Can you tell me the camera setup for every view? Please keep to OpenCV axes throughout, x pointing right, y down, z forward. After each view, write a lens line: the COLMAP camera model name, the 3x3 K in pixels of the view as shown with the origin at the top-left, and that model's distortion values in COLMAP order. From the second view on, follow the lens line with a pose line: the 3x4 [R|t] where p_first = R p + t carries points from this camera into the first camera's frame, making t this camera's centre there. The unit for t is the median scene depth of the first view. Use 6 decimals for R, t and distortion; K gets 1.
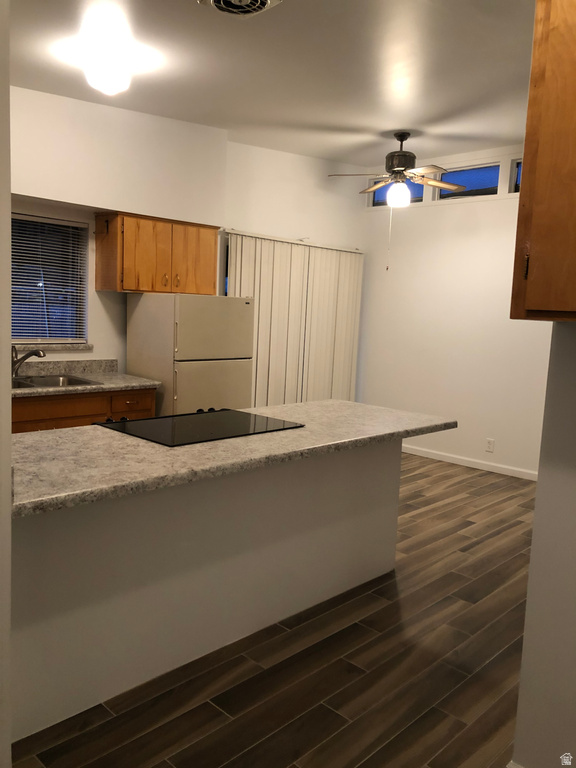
lens RADIAL K [[632.0, 0, 291.8], [0, 632.0, 385.6], [0, 0, 1]] dist [0.027817, 0.004473]
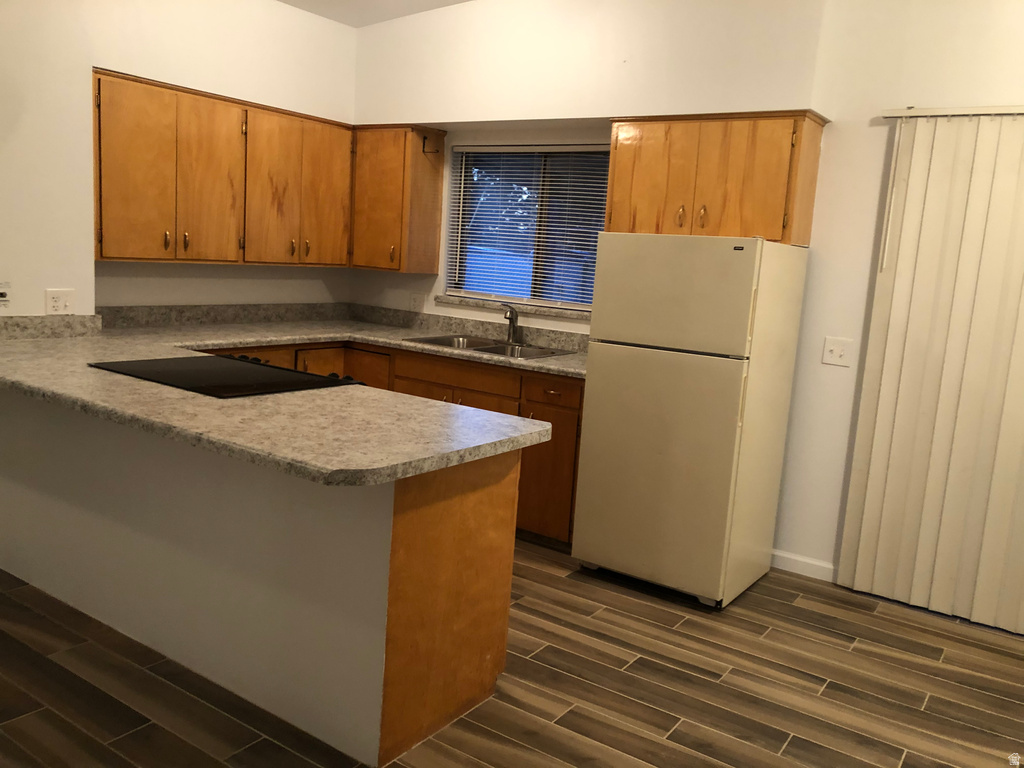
lens RADIAL K [[842.6, 0, 511.7], [0, 842.6, 376.2], [0, 0, 1]] dist [0.027817, 0.004473]
pose [[0.169538, 0.105031, -0.979911, 0.573920], [-0.181700, 0.980591, 0.073668, -0.045189], [0.968629, 0.165560, 0.185332, 0.701159]]
